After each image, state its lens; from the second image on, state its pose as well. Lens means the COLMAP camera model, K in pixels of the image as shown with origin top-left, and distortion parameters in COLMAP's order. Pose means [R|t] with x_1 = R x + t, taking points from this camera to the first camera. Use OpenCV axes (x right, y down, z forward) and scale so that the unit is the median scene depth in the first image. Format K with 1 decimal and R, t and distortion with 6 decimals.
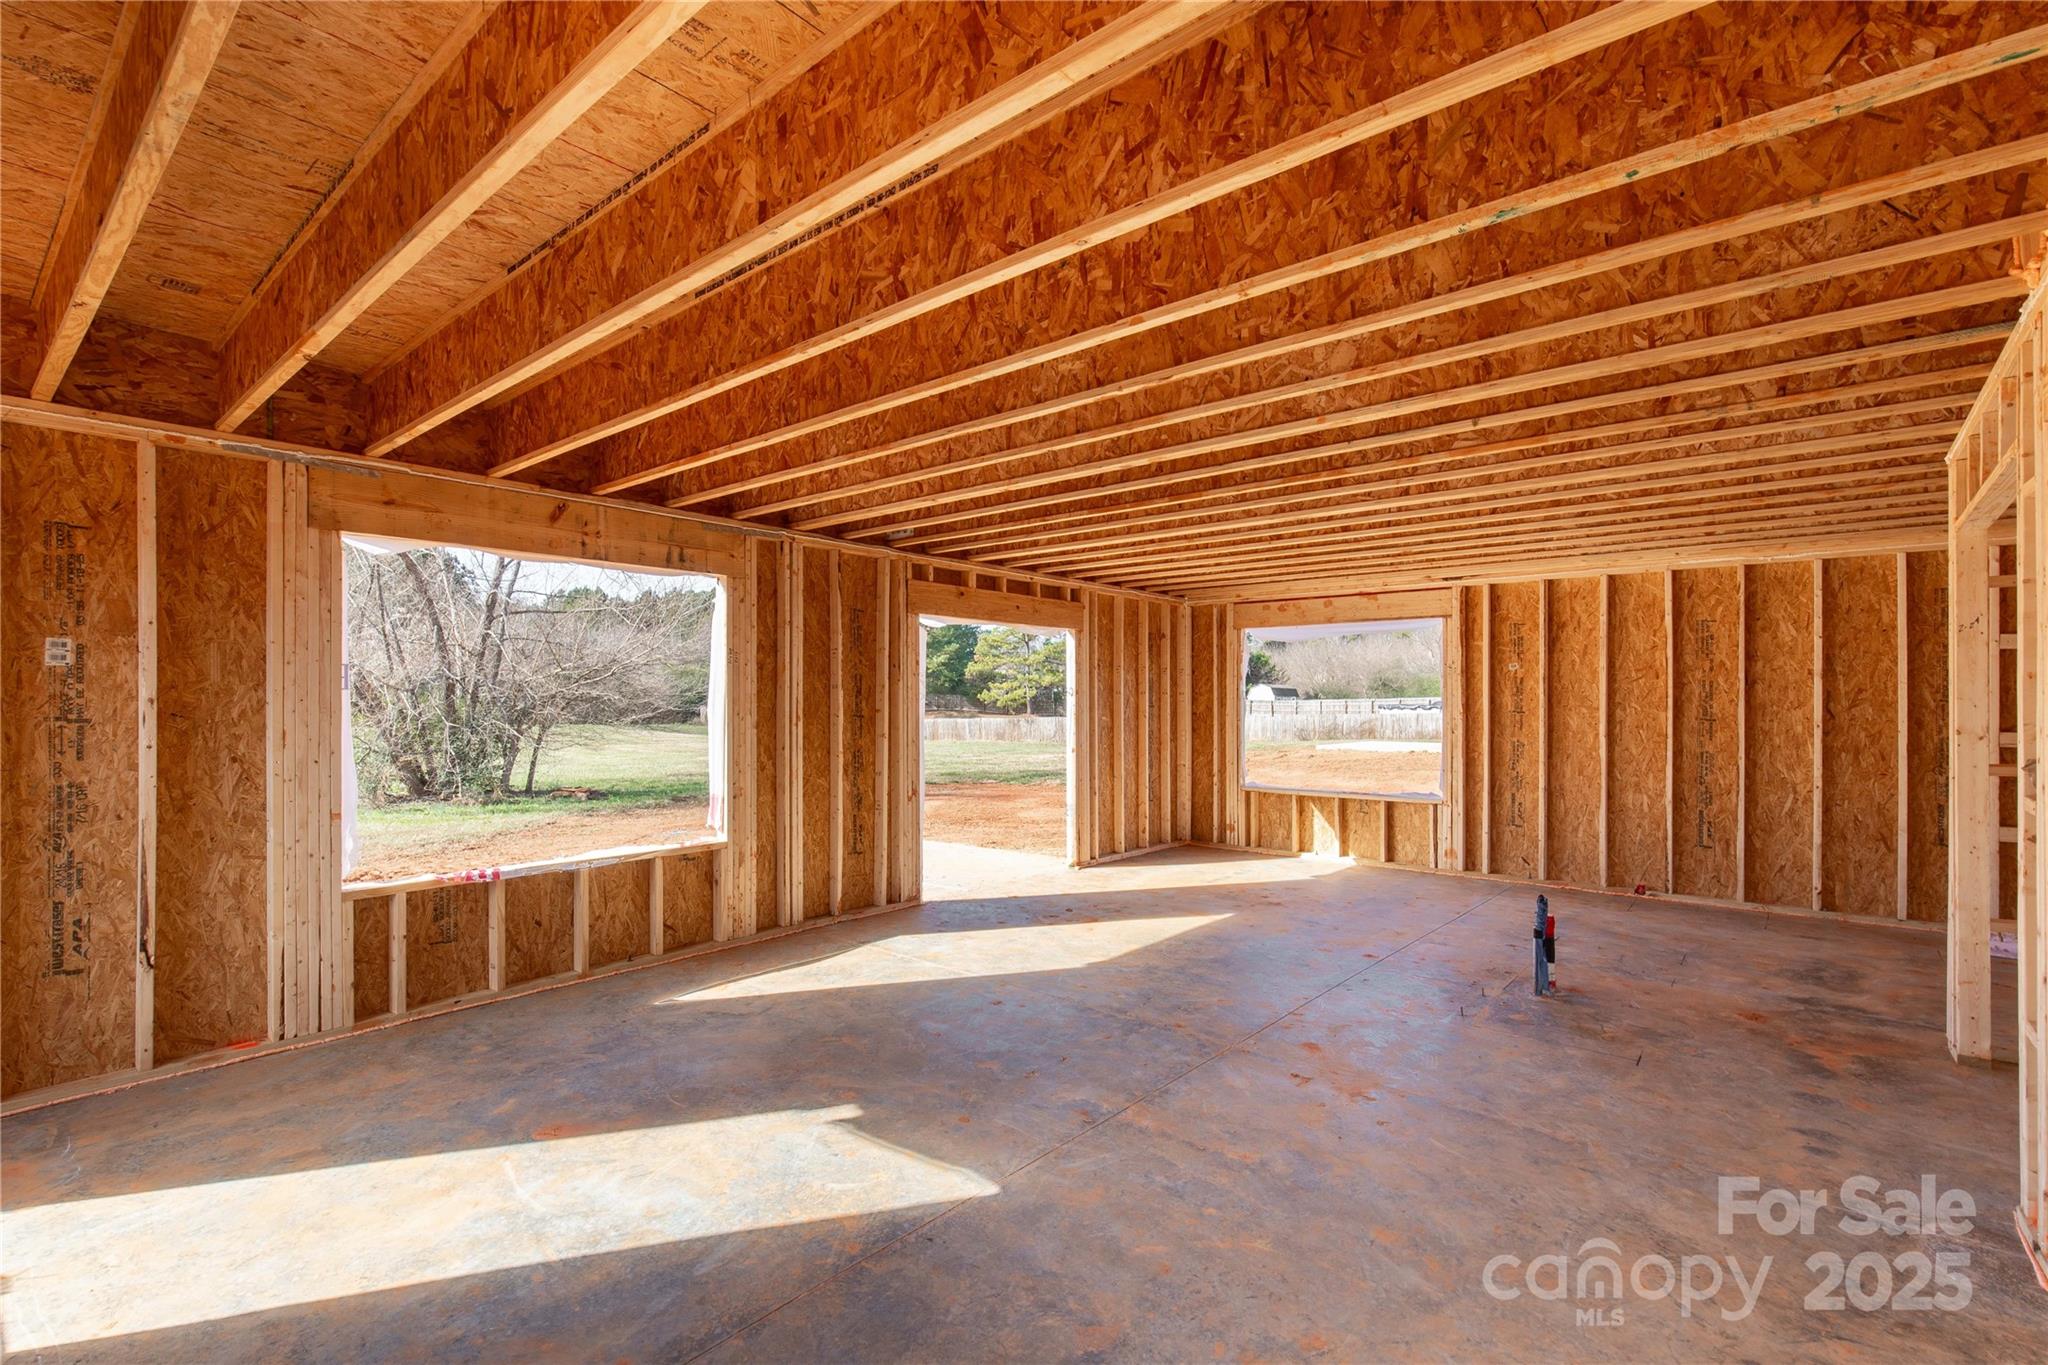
lens RADIAL K [[924.9, 0, 1021.3], [0, 924.9, 694.6], [0, 0, 1]] dist [0.005192, -0.000368]
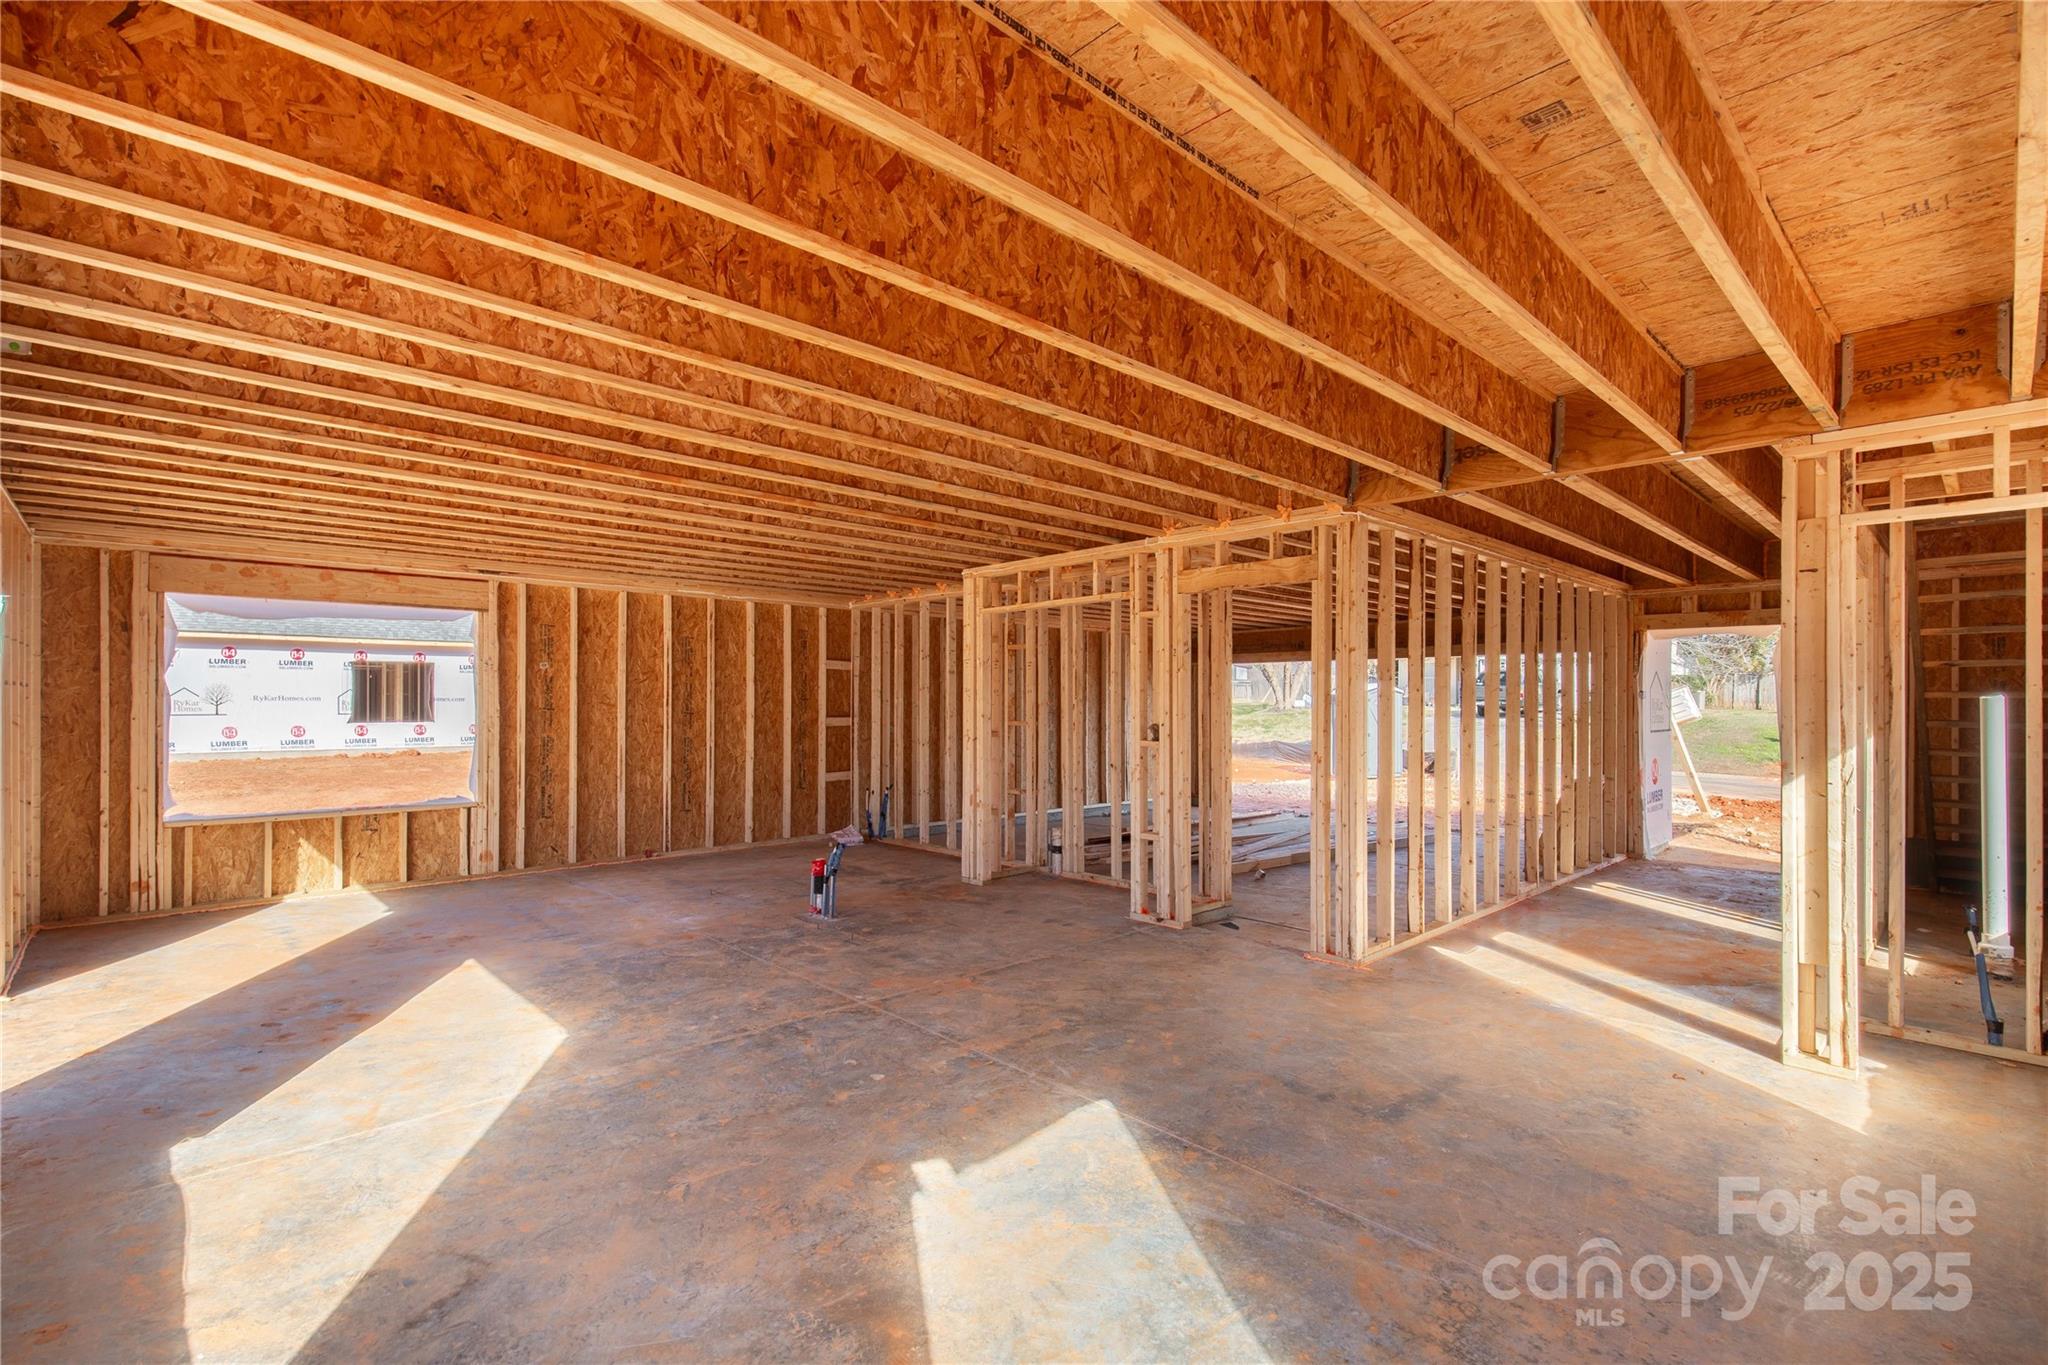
lens RADIAL K [[924.9, 0, 1021.3], [0, 924.9, 694.6], [0, 0, 1]] dist [0.005192, -0.000368]
pose [[0.106825, 0.005360, 0.994263, -0.620837], [-0.010427, 0.999937, -0.004270, 0.001718], [-0.994223, -0.009911, 0.106874, 0.483745]]
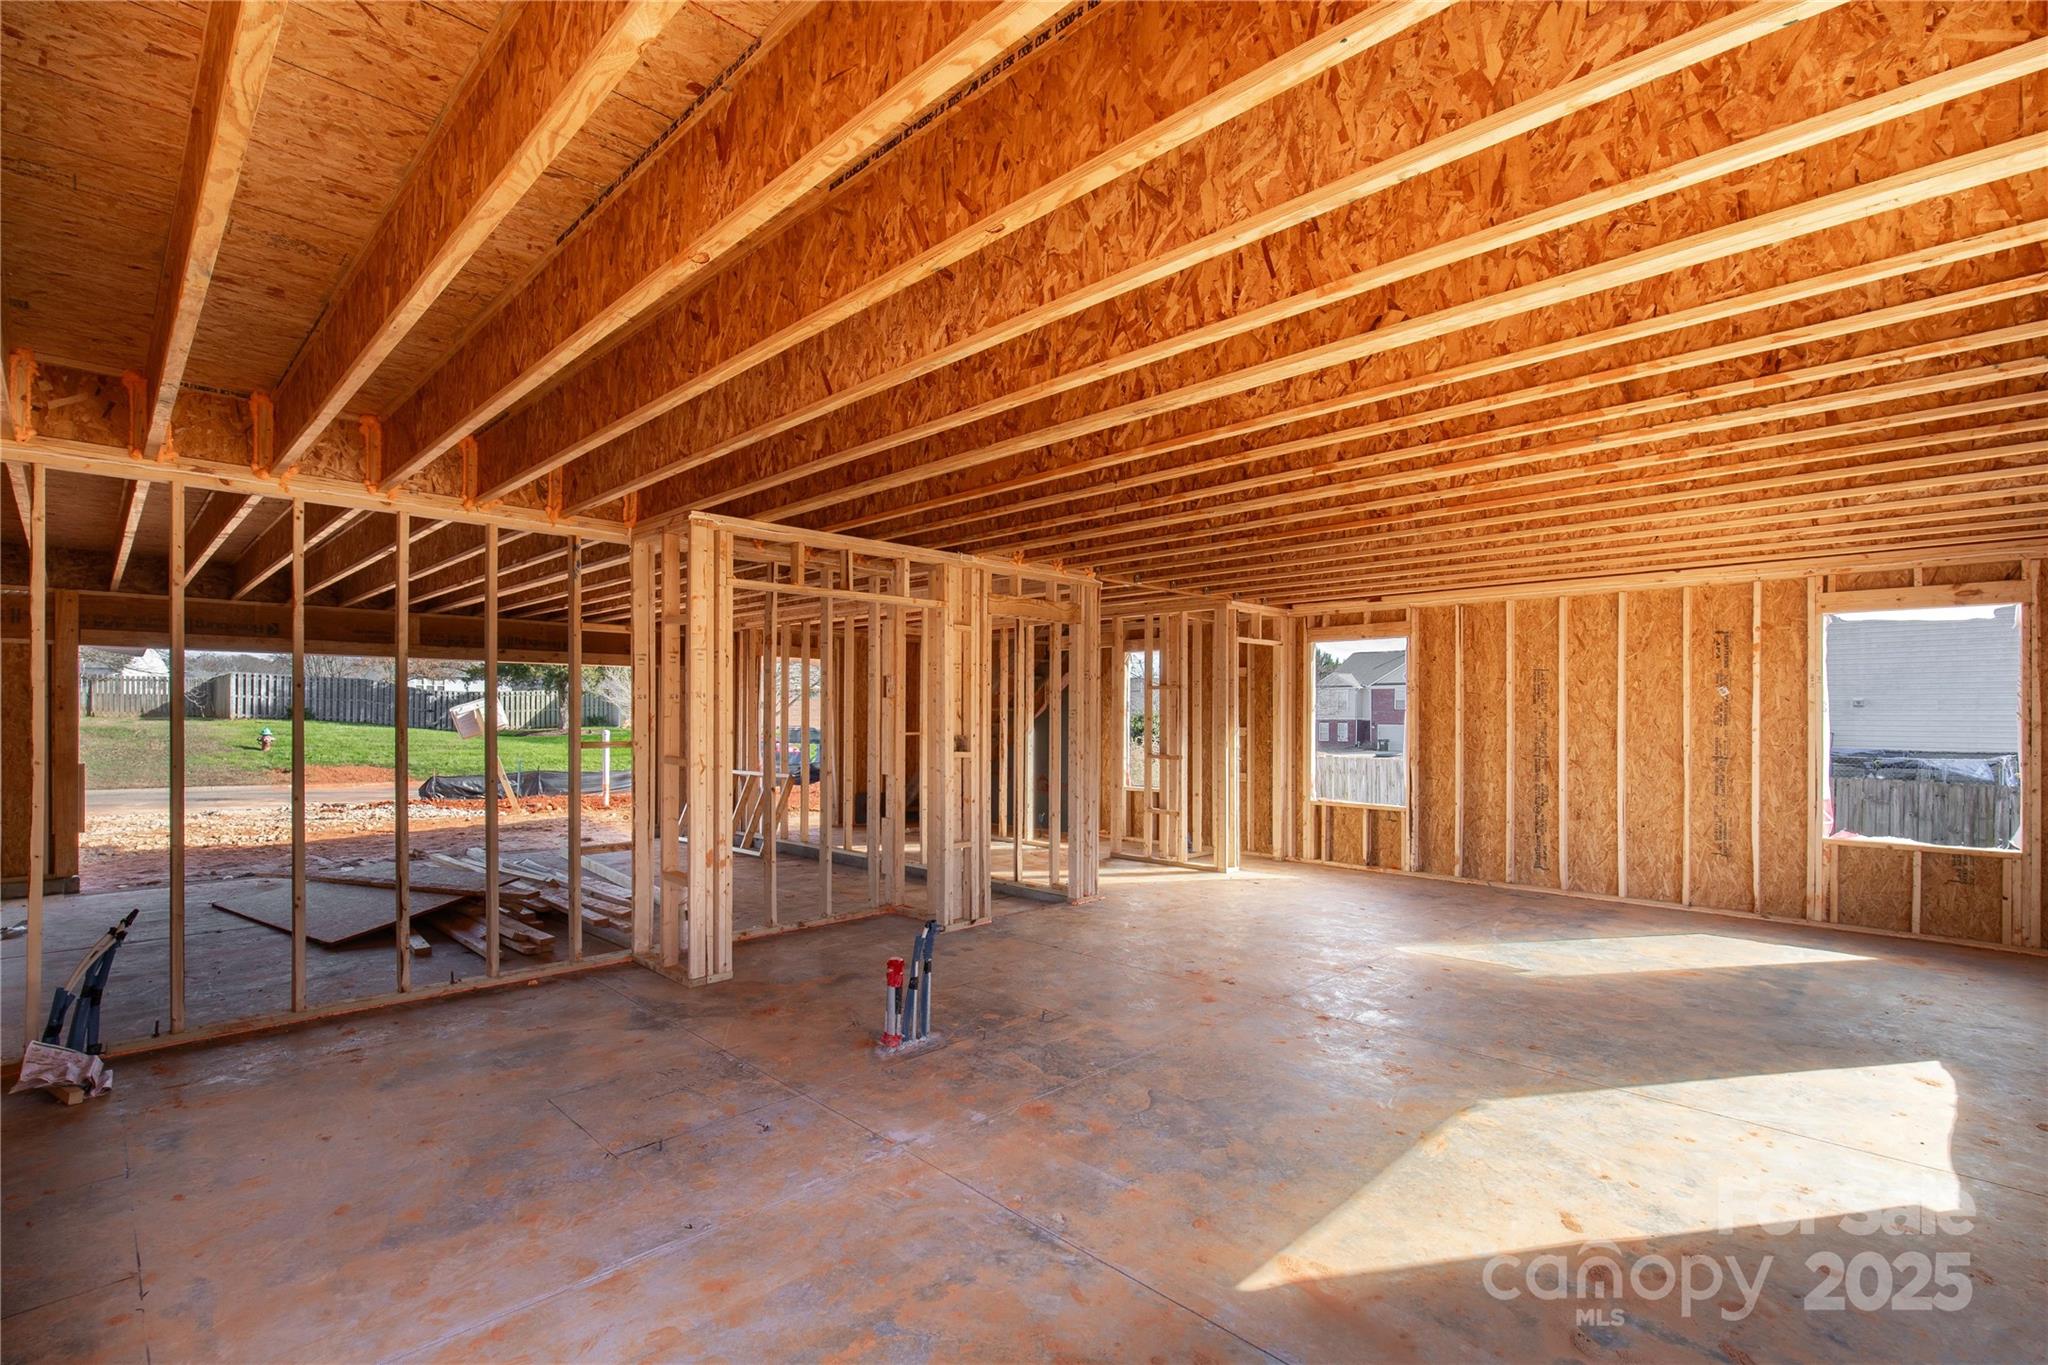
lens RADIAL K [[932.5, 0, 1020.1], [0, 932.5, 717.7], [0, 0, 1]] dist [0.003933, 0.000542]
pose [[-0.996325, -0.006768, 0.085390, 0.320963], [-0.007200, 0.999963, -0.004755, 0.013707], [-0.085354, -0.005352, -0.996336, 1.570698]]
